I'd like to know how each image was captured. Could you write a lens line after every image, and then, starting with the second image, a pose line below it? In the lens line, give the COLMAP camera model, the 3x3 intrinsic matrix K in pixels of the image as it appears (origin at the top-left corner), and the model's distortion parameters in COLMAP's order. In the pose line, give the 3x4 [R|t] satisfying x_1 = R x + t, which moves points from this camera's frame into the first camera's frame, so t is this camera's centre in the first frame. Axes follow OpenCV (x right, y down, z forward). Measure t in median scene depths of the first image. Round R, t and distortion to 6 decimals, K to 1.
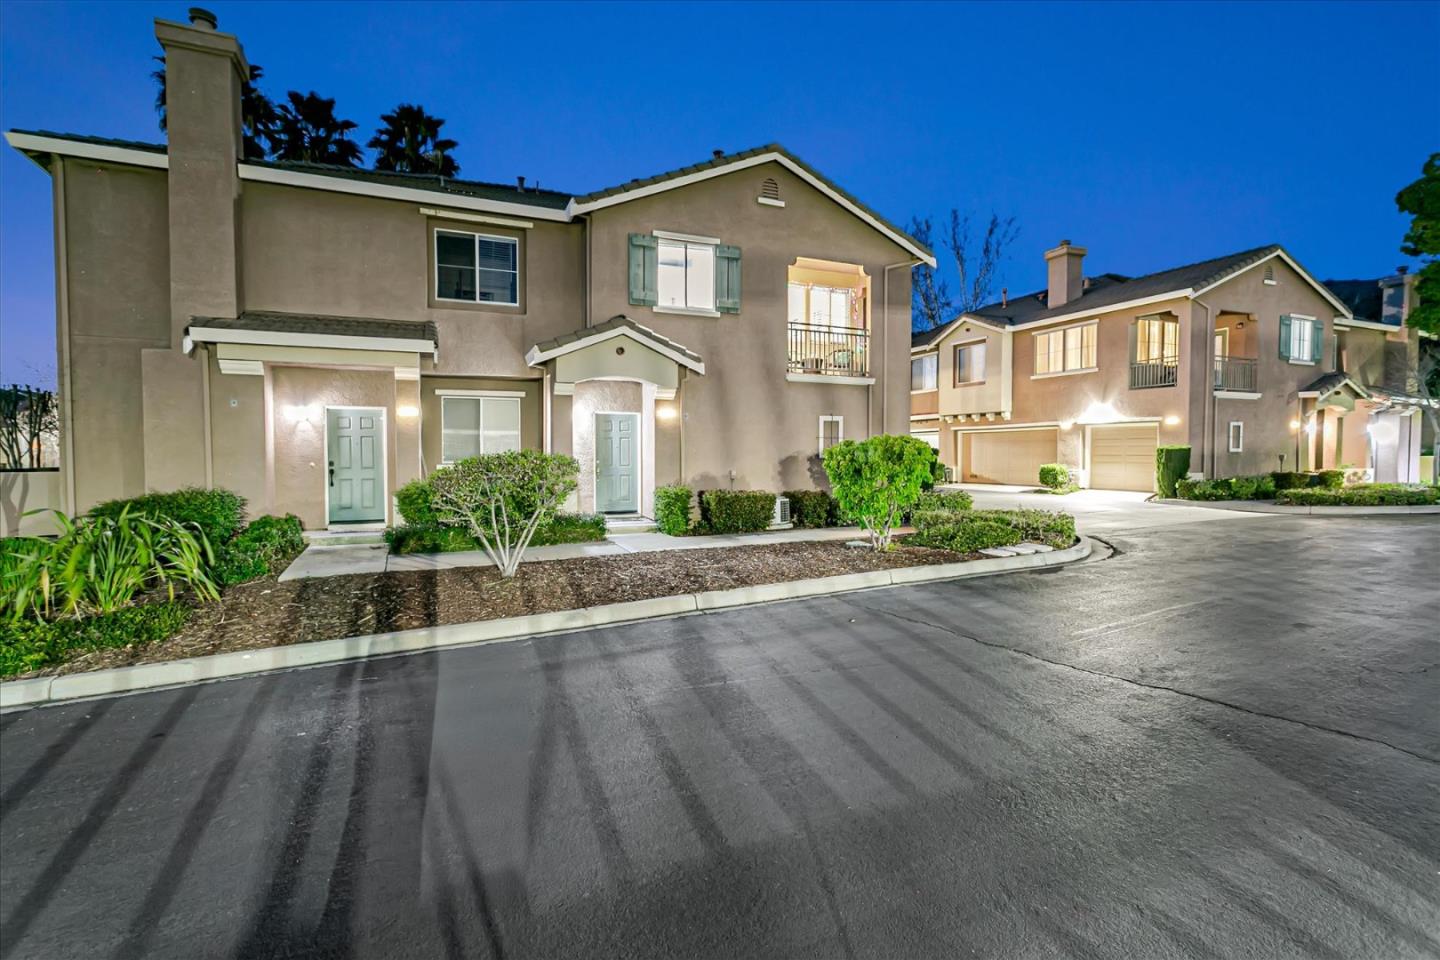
lens RADIAL K [[679.5, 0, 720.4], [0, 679.5, 476.6], [0, 0, 1]] dist [-0.000388, 0.001332]
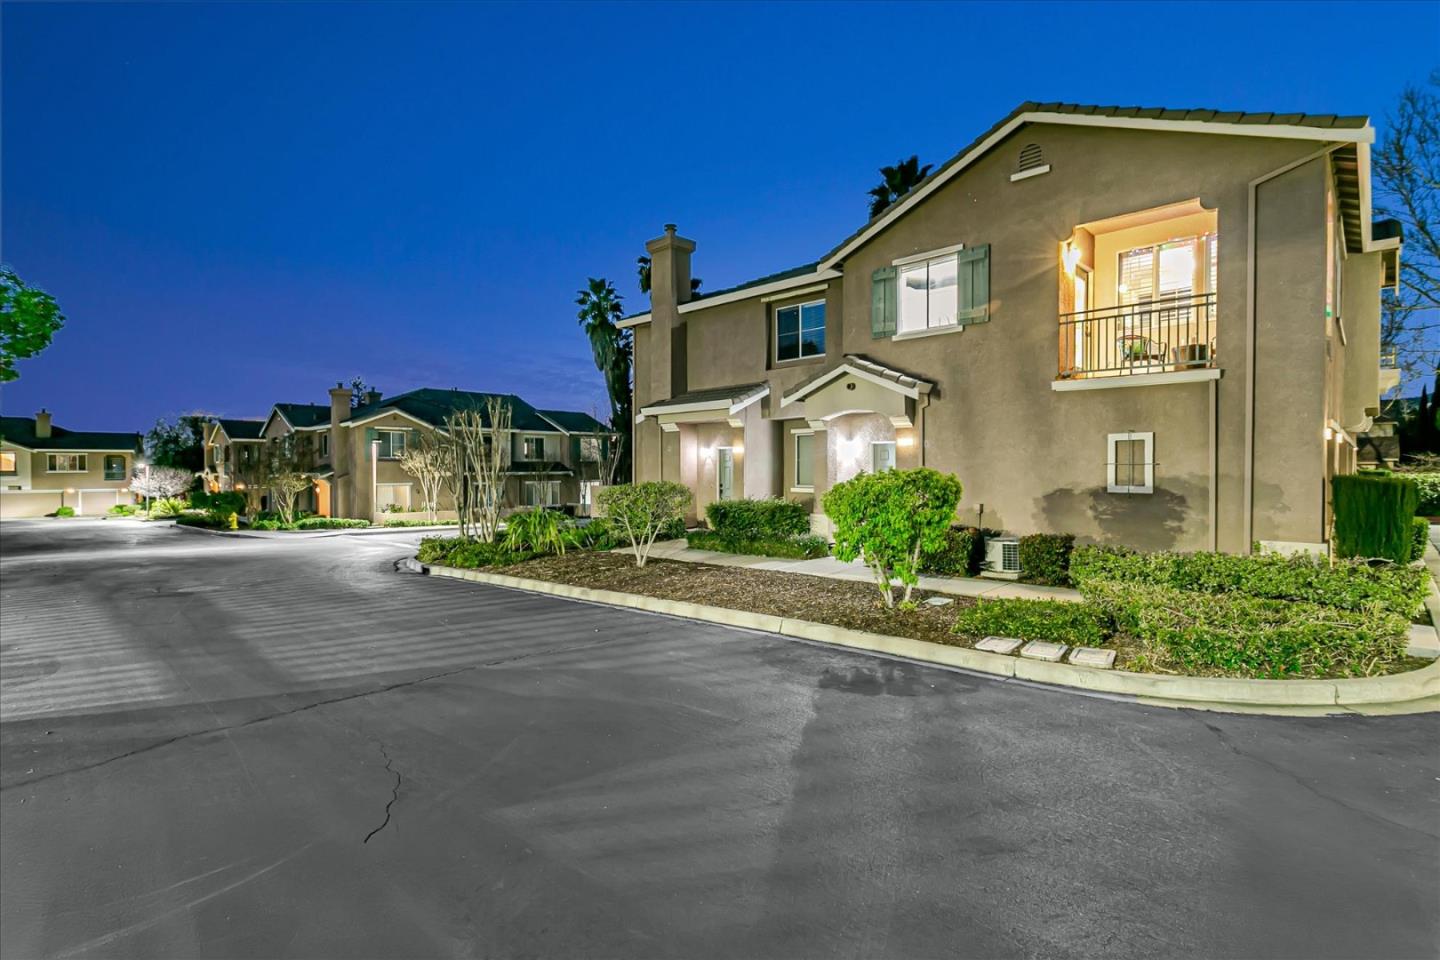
lens RADIAL K [[679.5, 0, 720.4], [0, 679.5, 476.6], [0, 0, 1]] dist [-0.000388, 0.001332]
pose [[0.379646, 0.011882, -0.925055, 0.723490], [-0.030500, 0.999535, 0.000321, -0.034987], [0.924629, 0.028092, 0.379832, 0.384204]]
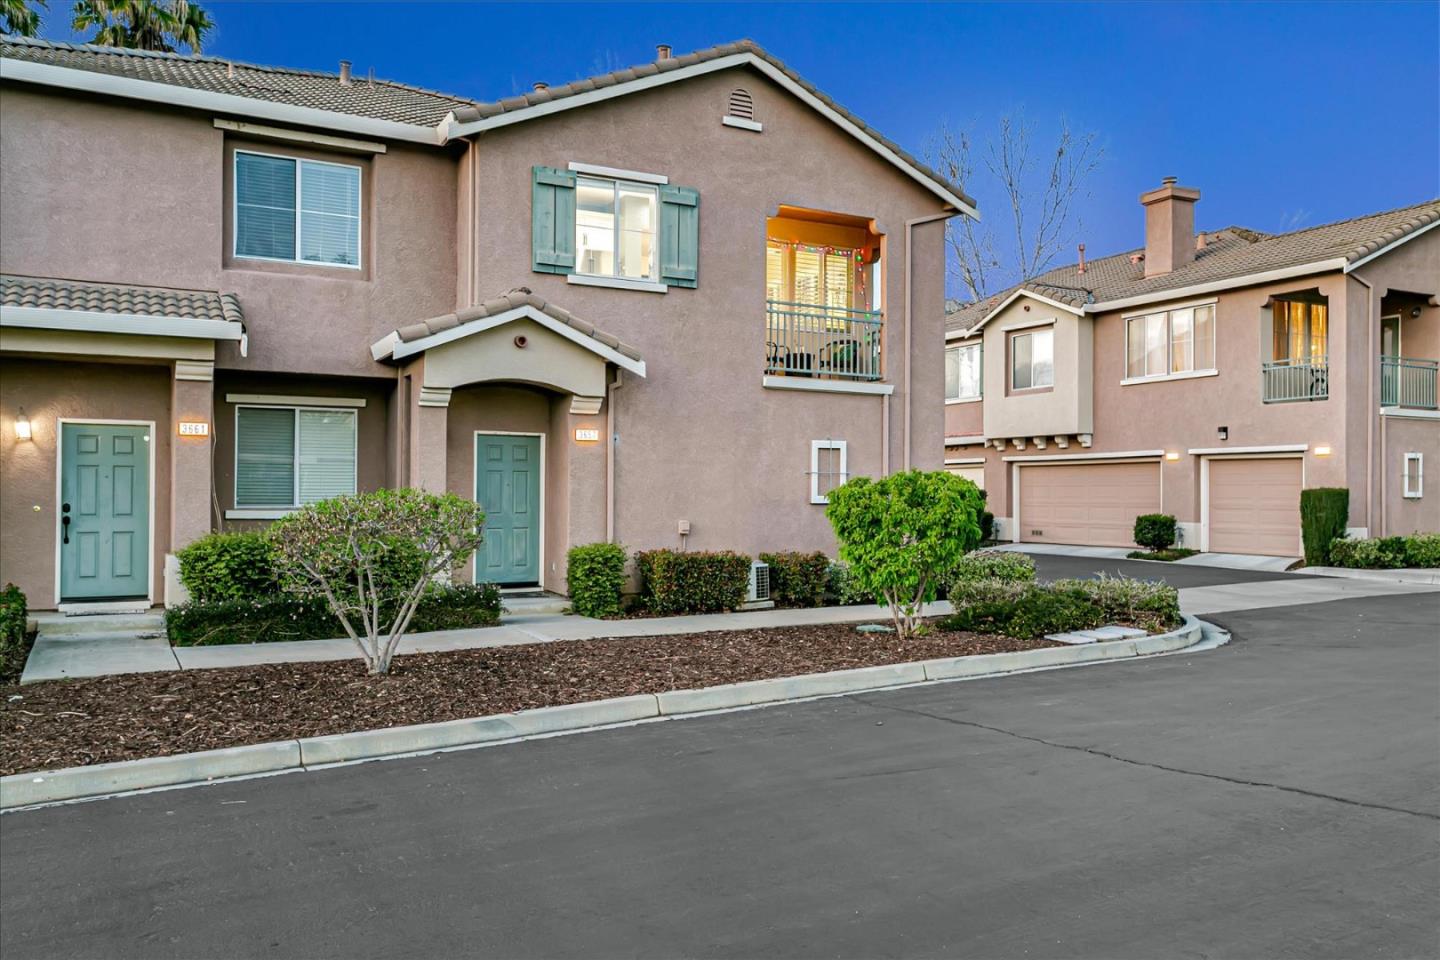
lens RADIAL K [[1139.5, 0, 724.8], [0, 1139.5, 489.1], [0, 0, 1]] dist [0.009192, 0.008354]
pose [[0.995977, 0.006100, 0.089401, -0.044069], [-0.002568, 0.999214, -0.039564, 0.003810], [-0.089572, 0.039176, 0.995210, -0.118453]]
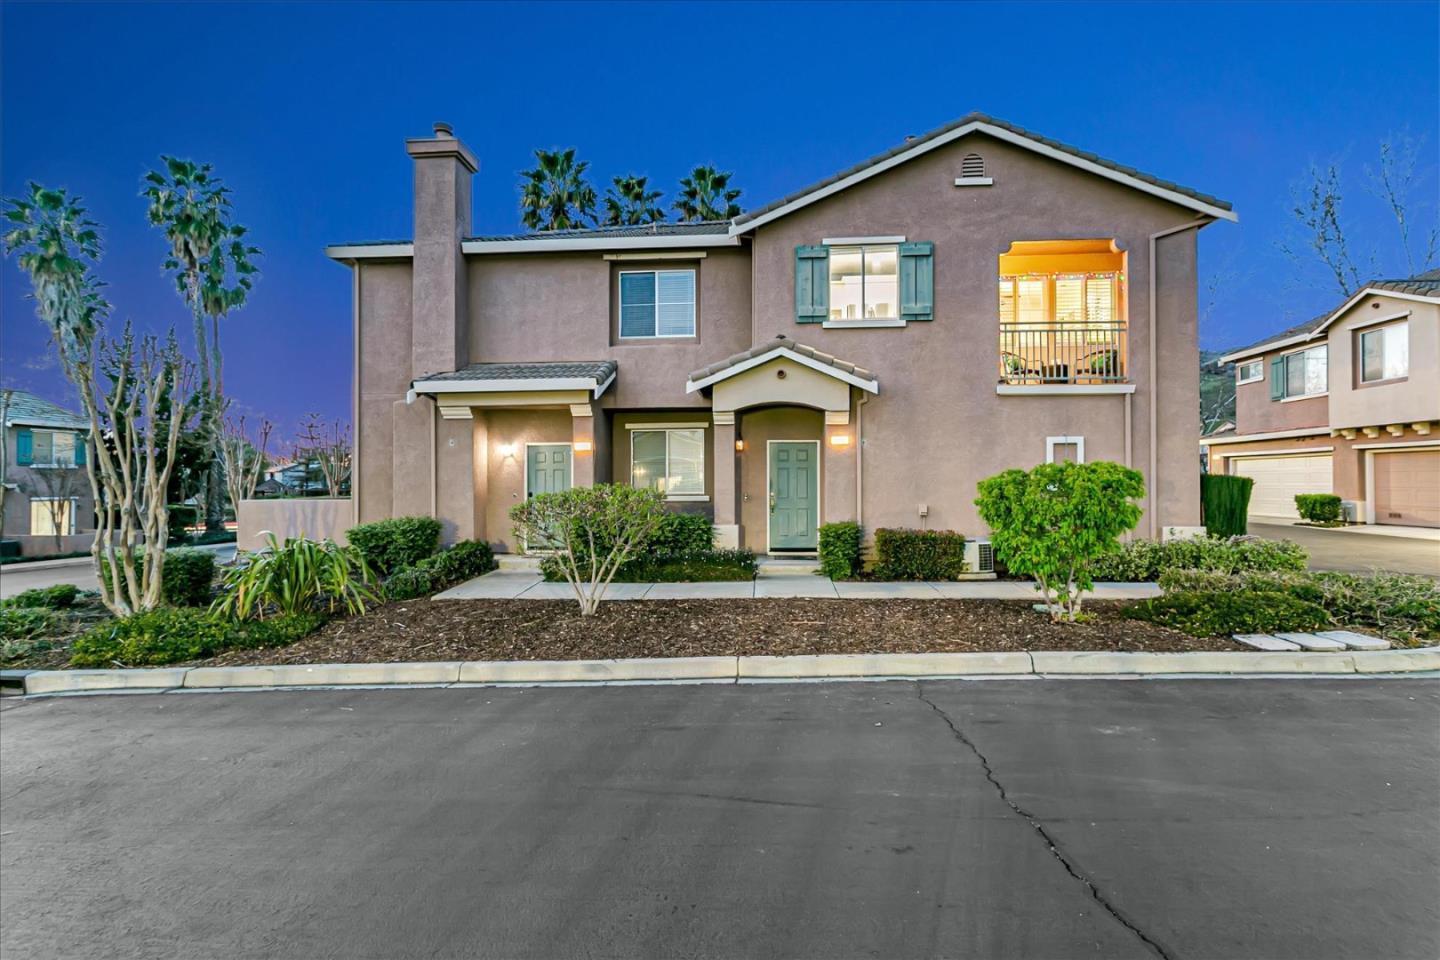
lens RADIAL K [[682.5, 0, 720.2], [0, 682.5, 476.1], [0, 0, 1]] dist [-0.000377, 0.001132]
pose [[0.882642, -0.005673, -0.470011, 0.201560], [-0.013522, 0.999207, -0.037454, -0.010571], [0.469851, 0.039414, 0.881866, 0.143548]]
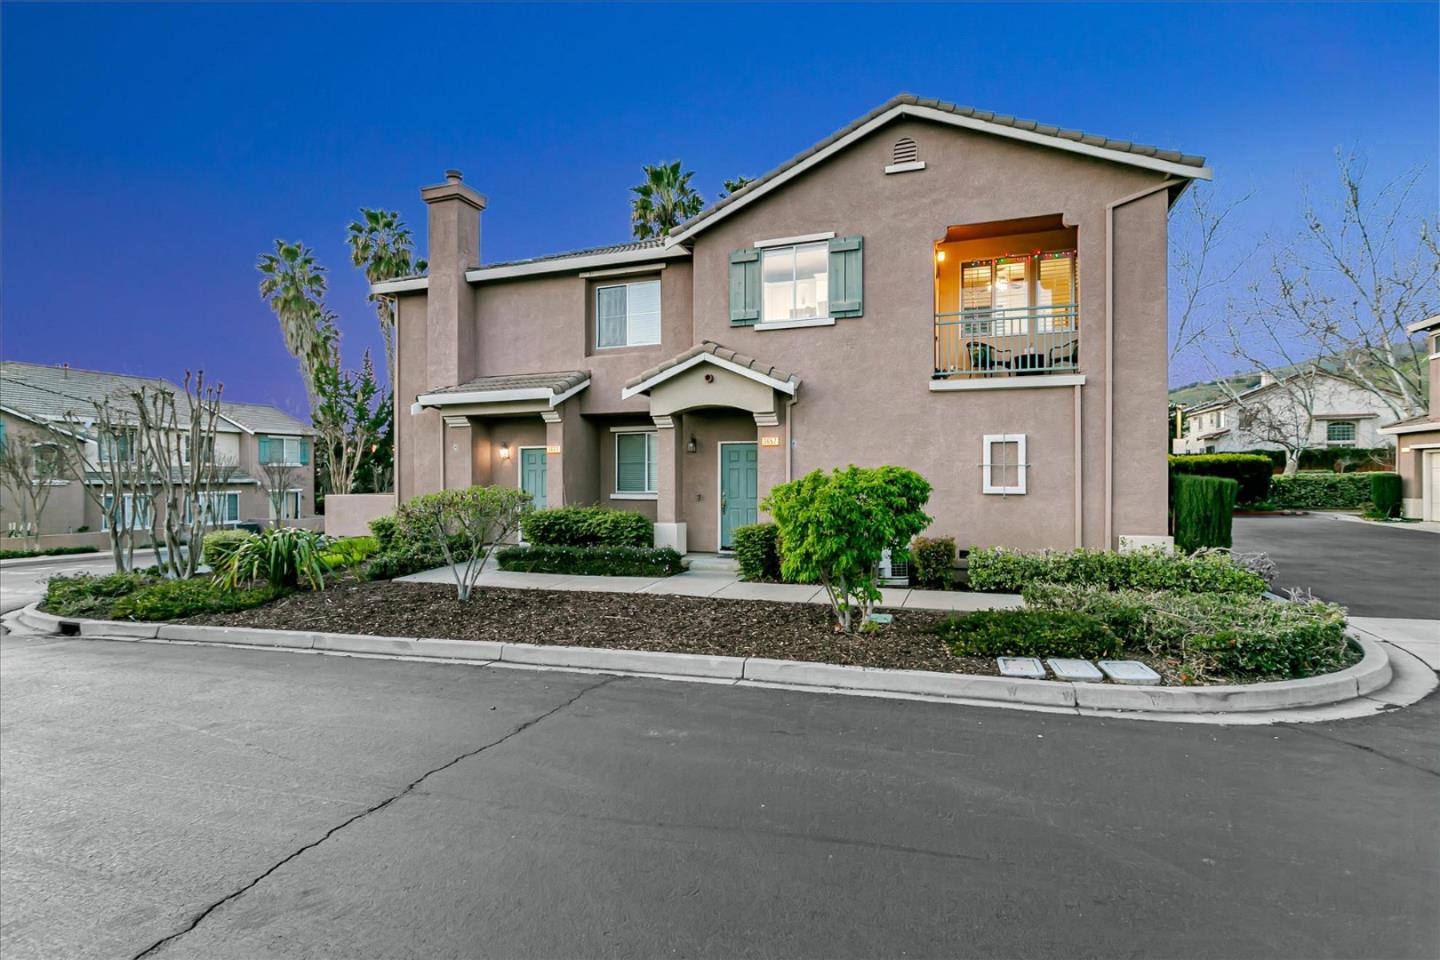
lens RADIAL K [[679.5, 0, 720.4], [0, 679.5, 476.6], [0, 0, 1]] dist [-0.000388, 0.001332]
pose [[0.721148, 0.000180, -0.692781, 0.491693], [-0.021637, 0.999518, -0.022264, -0.025262], [0.692443, 0.031046, 0.720804, 0.312468]]
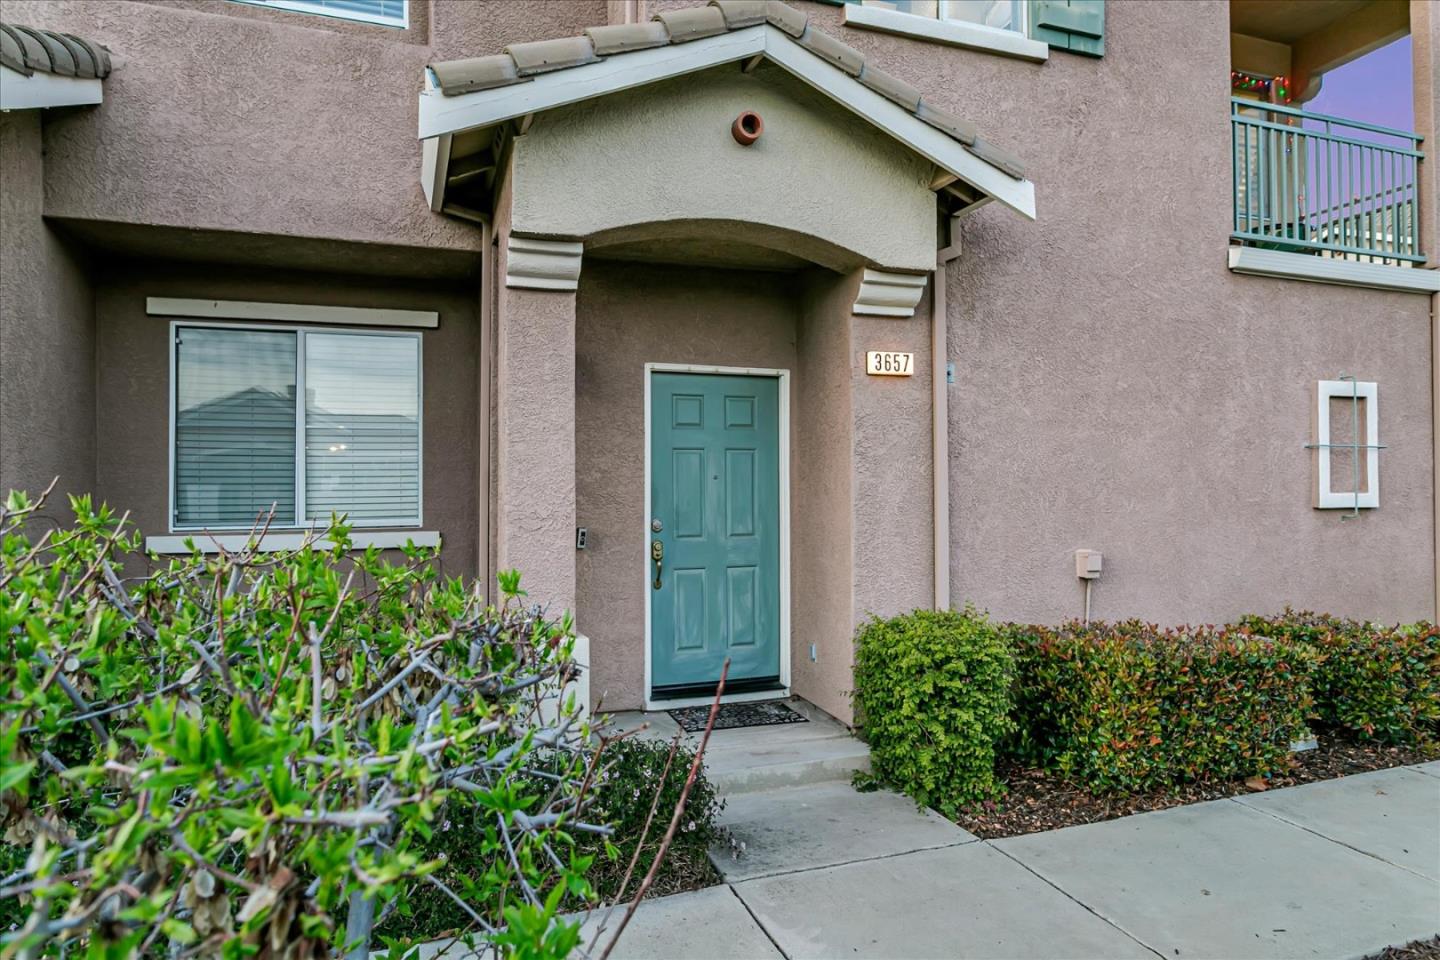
lens RADIAL K [[880.5, 0, 721.6], [0, 880.5, 476.1], [0, 0, 1]] dist [-0.005444, 0.000549]
pose [[0.997486, -0.005666, -0.070634, -0.125358], [0.002271, 0.998842, -0.048051, -0.025235], [0.070824, 0.047770, 0.996344, 0.613534]]
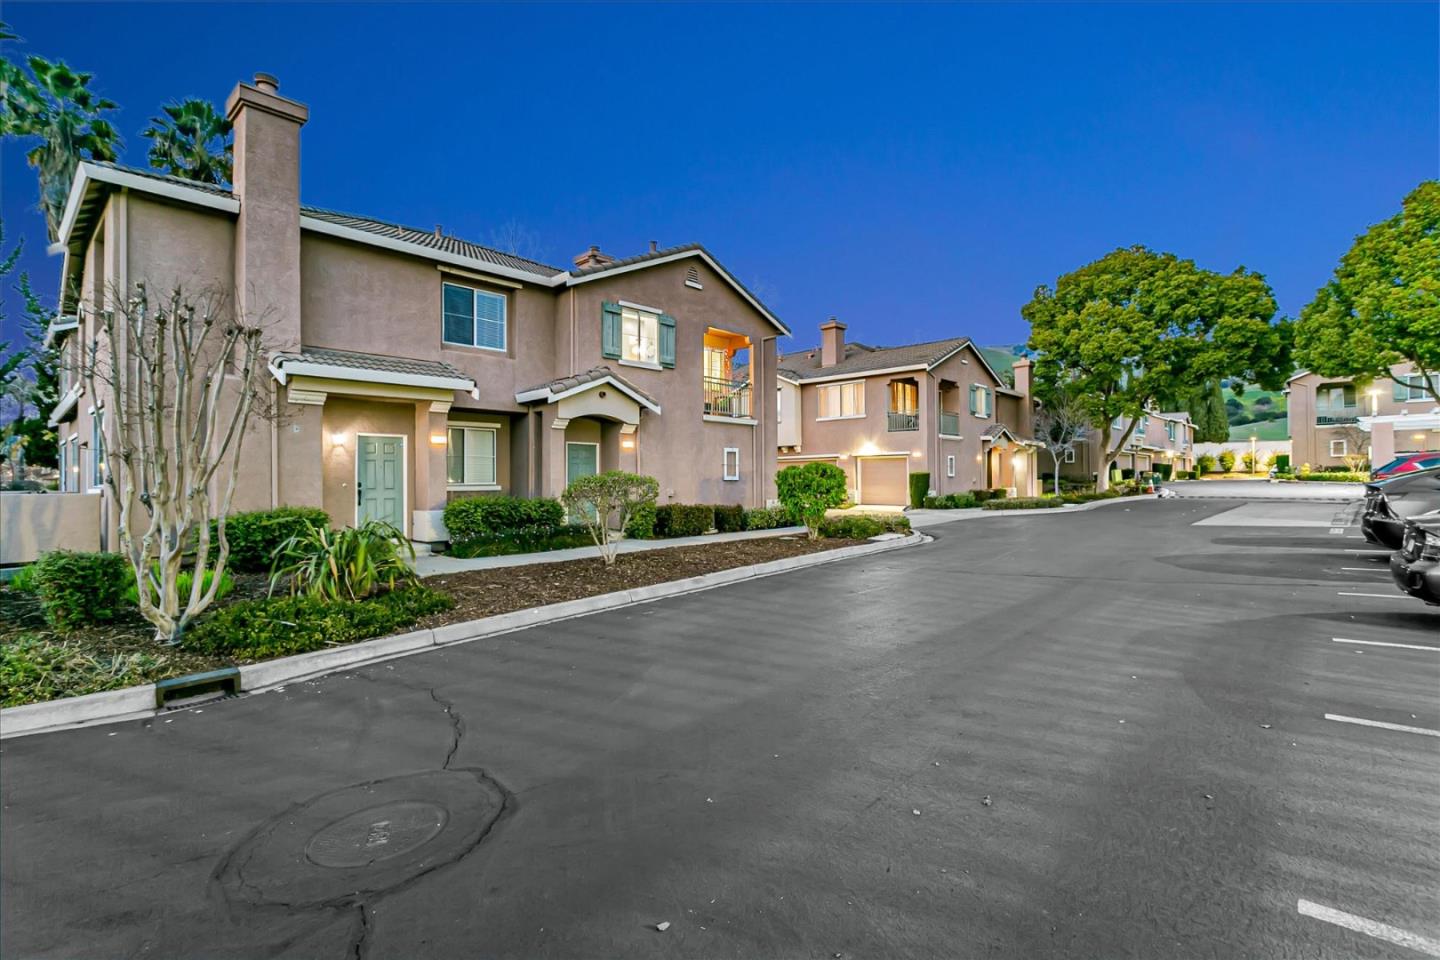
lens RADIAL K [[679.5, 0, 720.4], [0, 679.5, 476.6], [0, 0, 1]] dist [-0.000388, 0.001332]
pose [[0.919652, -0.001348, 0.392732, -0.416127], [0.018342, 0.999050, -0.039522, 0.019732], [-0.392305, 0.043550, 0.918804, -0.223223]]
